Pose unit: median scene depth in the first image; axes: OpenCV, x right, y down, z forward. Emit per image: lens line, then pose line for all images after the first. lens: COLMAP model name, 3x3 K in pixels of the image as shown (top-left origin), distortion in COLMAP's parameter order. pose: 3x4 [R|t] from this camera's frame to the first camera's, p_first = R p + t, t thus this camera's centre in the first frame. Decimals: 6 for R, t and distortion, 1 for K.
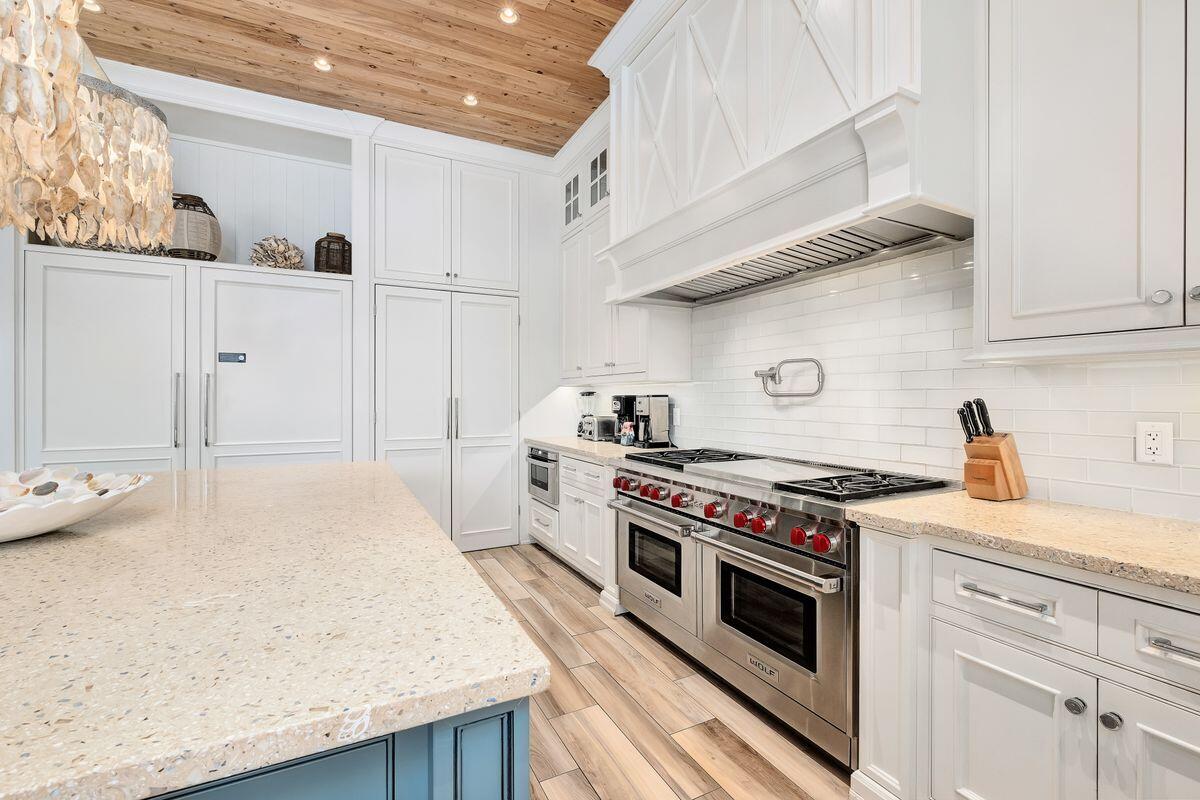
lens RADIAL K [[522.4, 0, 598.1], [0, 522.4, 399.0], [0, 0, 1]] dist [-0.001740, -0.000312]
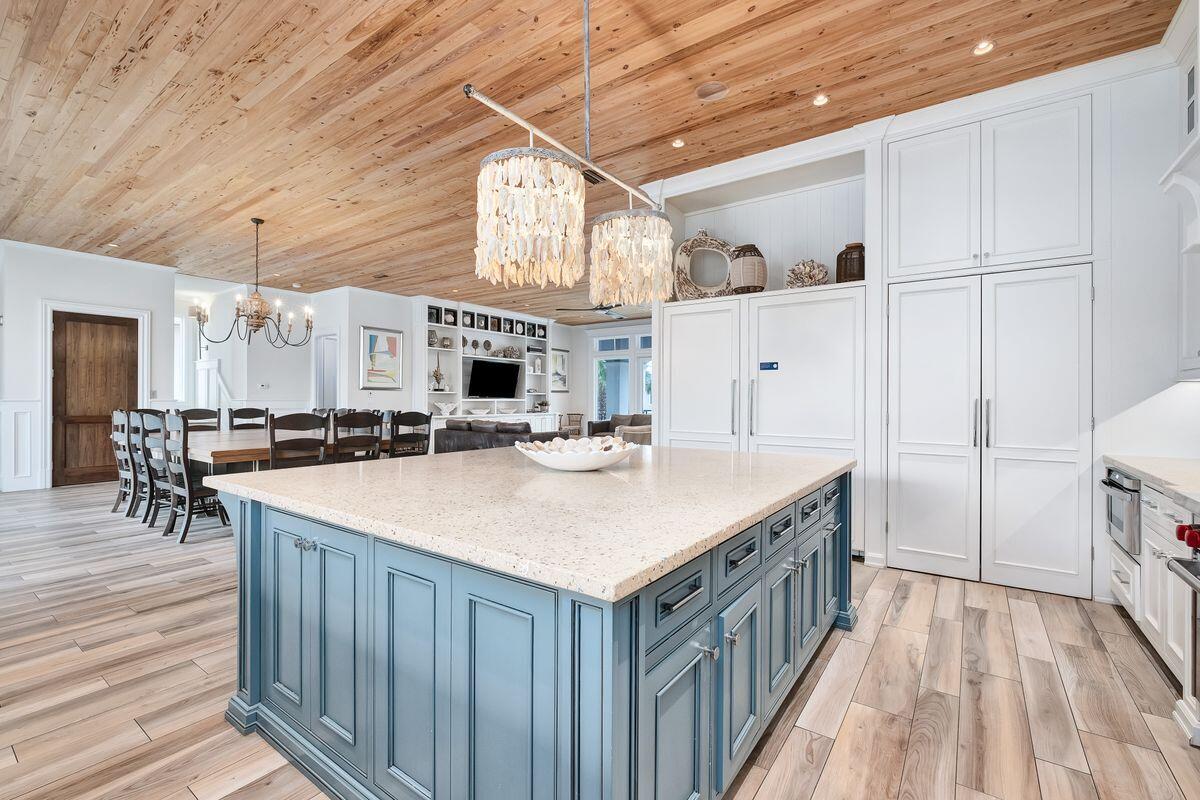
lens RADIAL K [[522.4, 0, 597.4], [0, 522.4, 397.9], [0, 0, 1]] dist [-0.001740, -0.000312]
pose [[0.459035, 0.002069, -0.888416, 0.216567], [-0.006290, 0.999980, -0.000922, 0.000520], [0.888396, 0.006011, 0.459039, 0.057627]]
